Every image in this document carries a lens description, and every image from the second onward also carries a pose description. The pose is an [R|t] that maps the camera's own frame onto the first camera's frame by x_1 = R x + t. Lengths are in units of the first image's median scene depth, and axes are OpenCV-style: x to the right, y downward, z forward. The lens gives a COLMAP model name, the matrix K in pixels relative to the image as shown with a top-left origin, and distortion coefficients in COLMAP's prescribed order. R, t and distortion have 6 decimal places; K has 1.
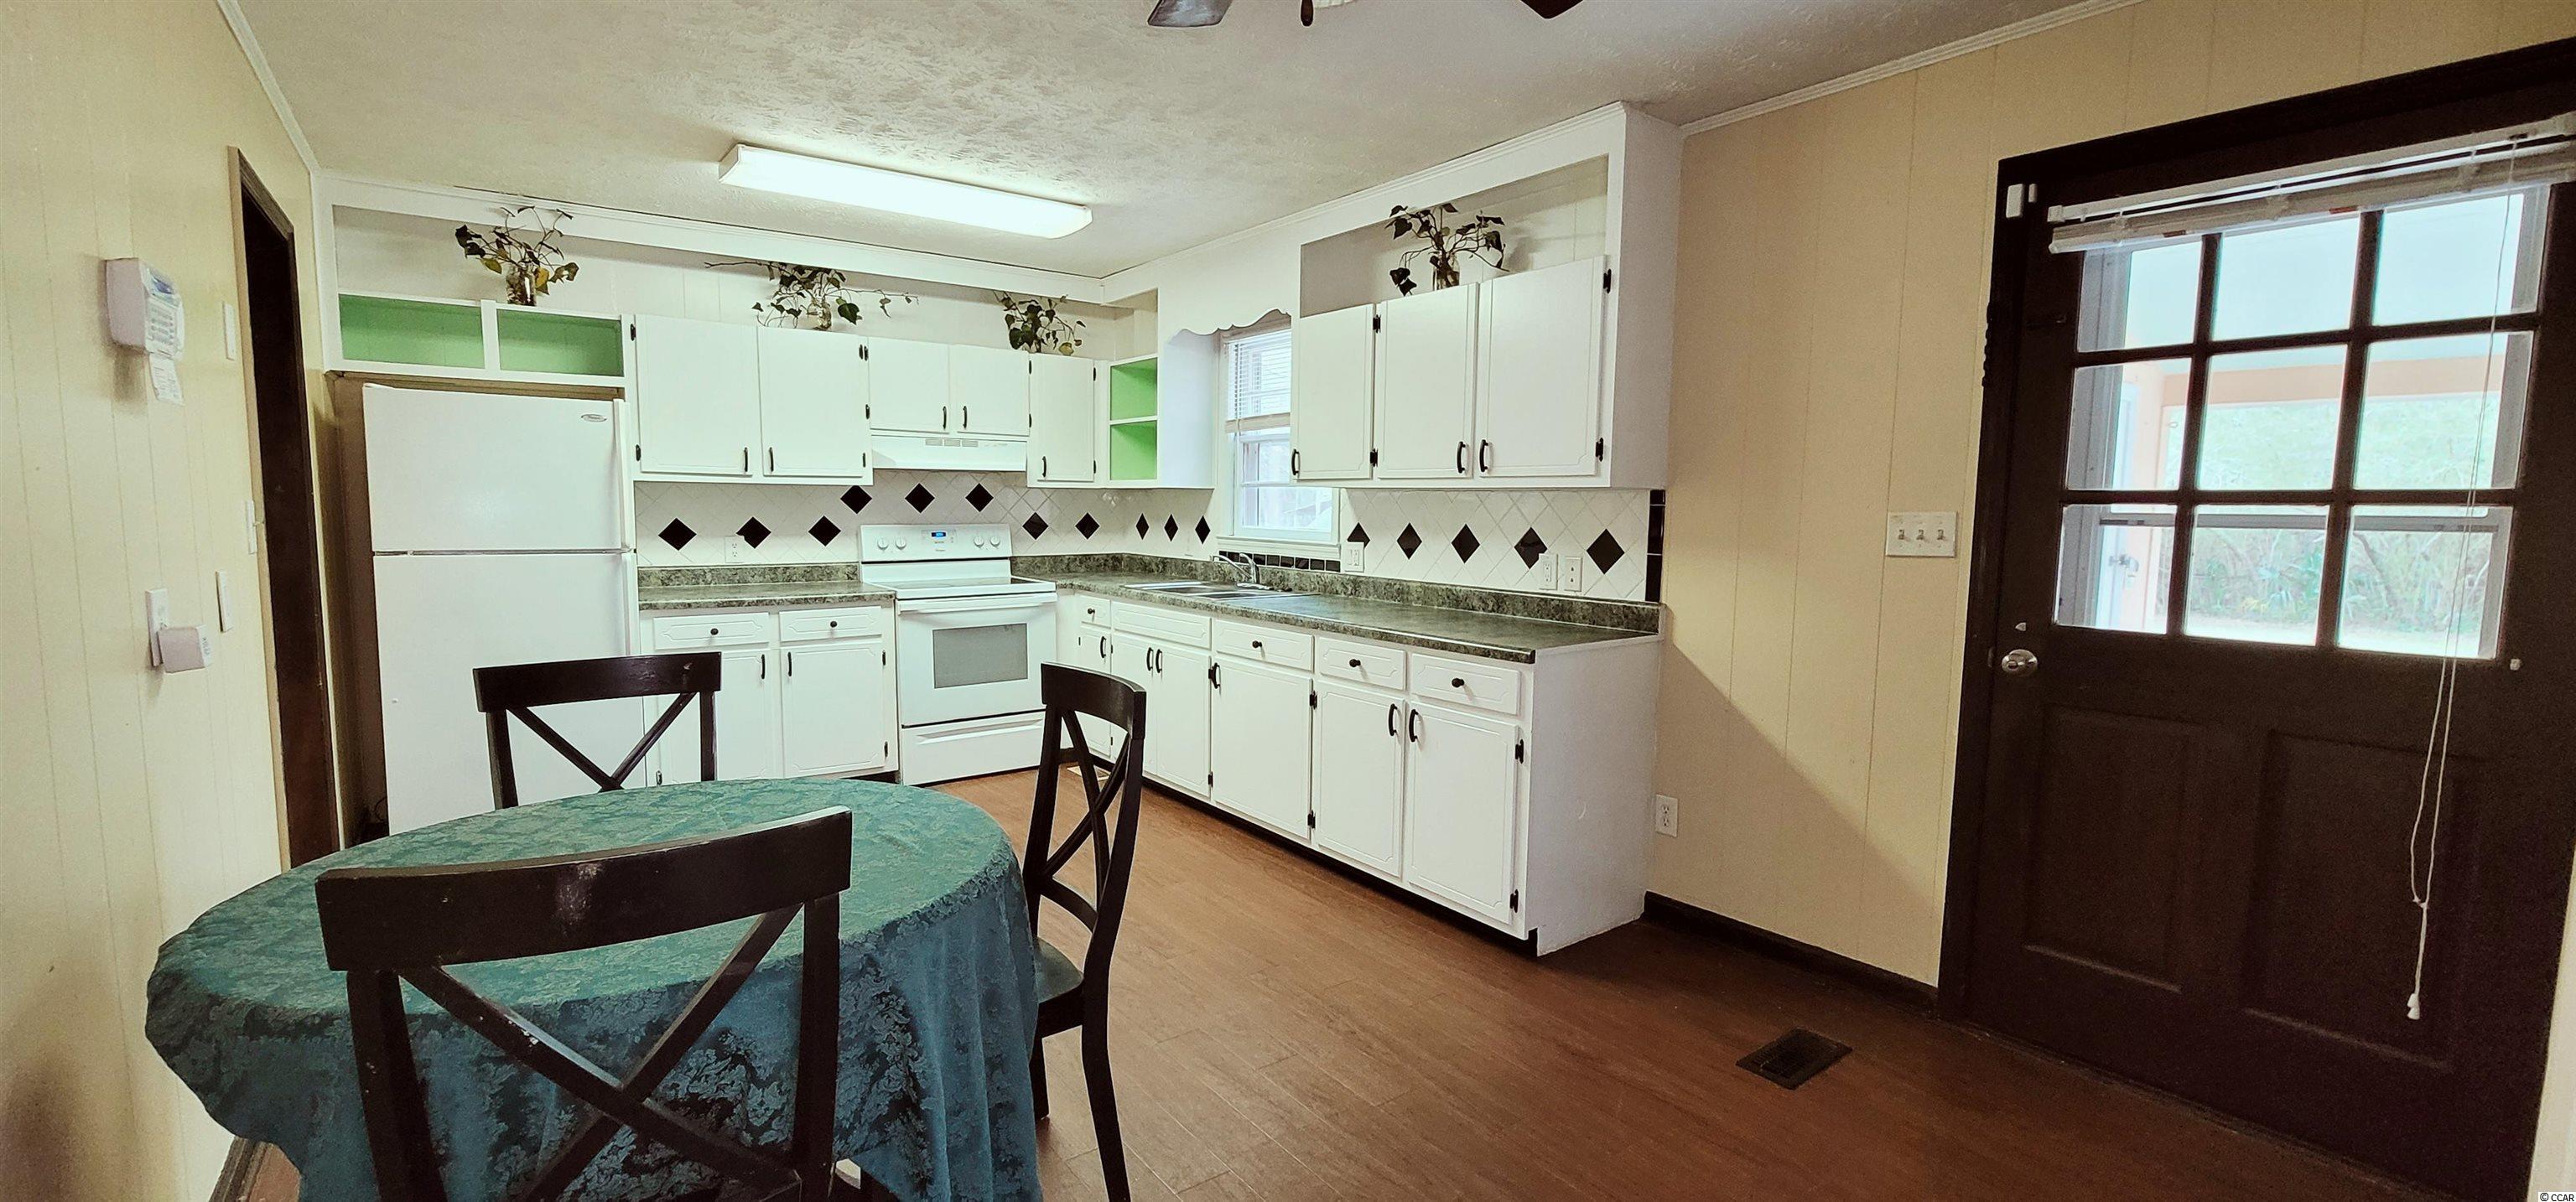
lens RADIAL K [[1059.0, 0, 1285.5], [0, 1059.0, 606.5], [0, 0, 1]] dist [-0.003486, 0.000627]
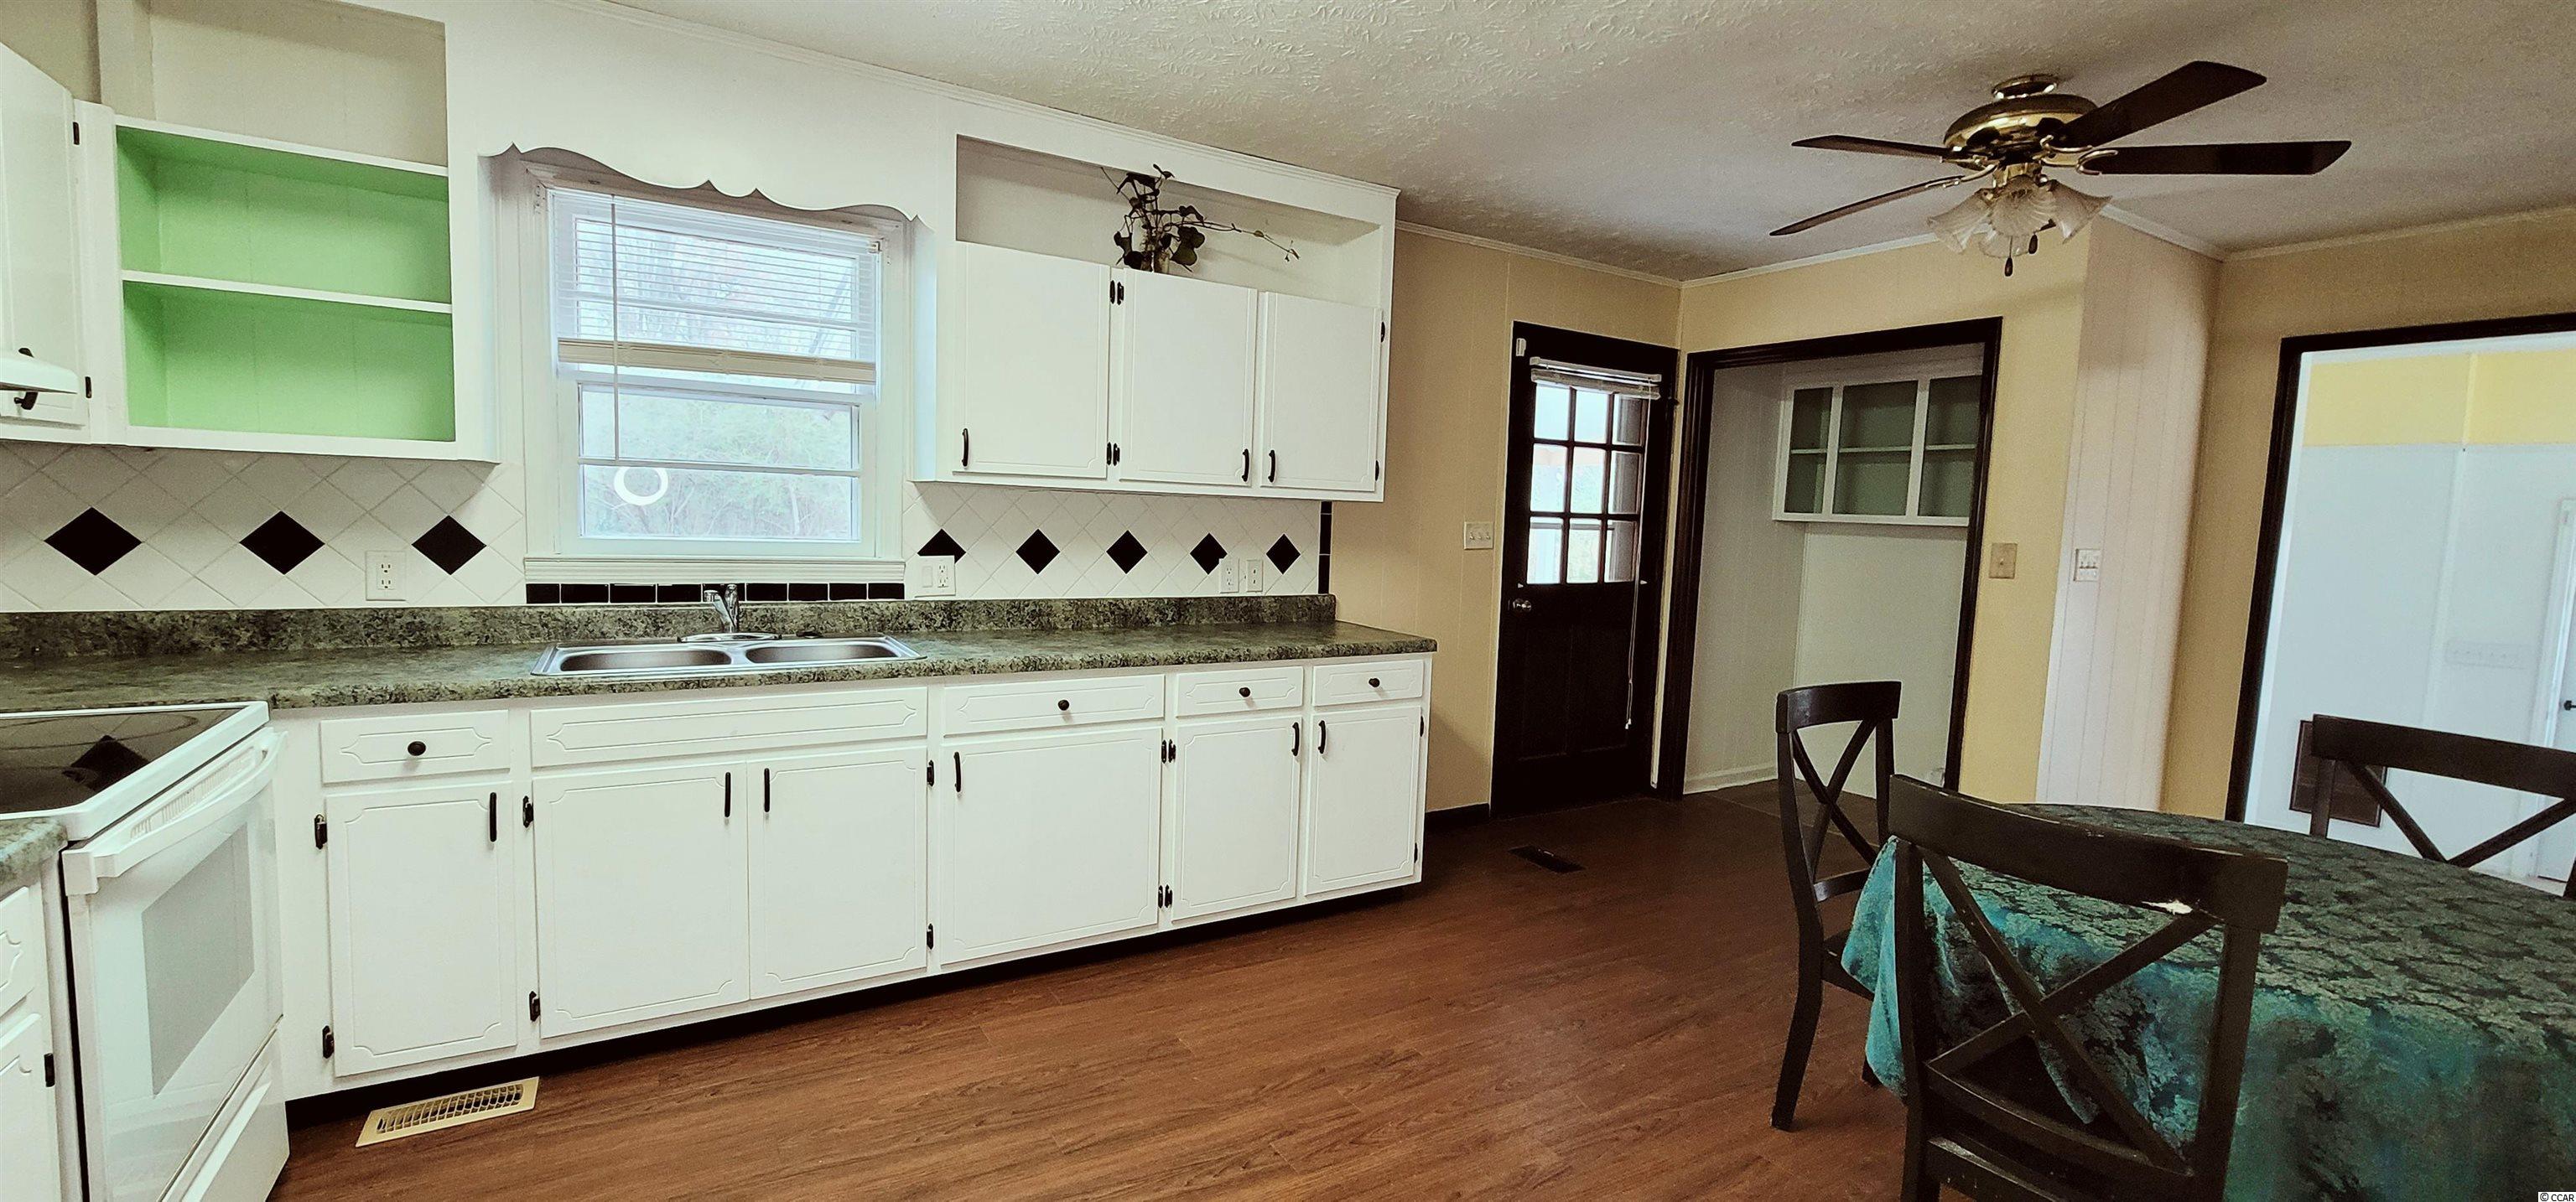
lens RADIAL K [[1059.0, 0, 1285.5], [0, 1059.0, 606.5], [0, 0, 1]] dist [-0.003486, 0.000627]
pose [[0.094413, -0.100647, 0.990432, -0.836798], [0.063202, 0.993475, 0.094932, -0.104640], [-0.993525, 0.053635, 0.100158, 0.896715]]
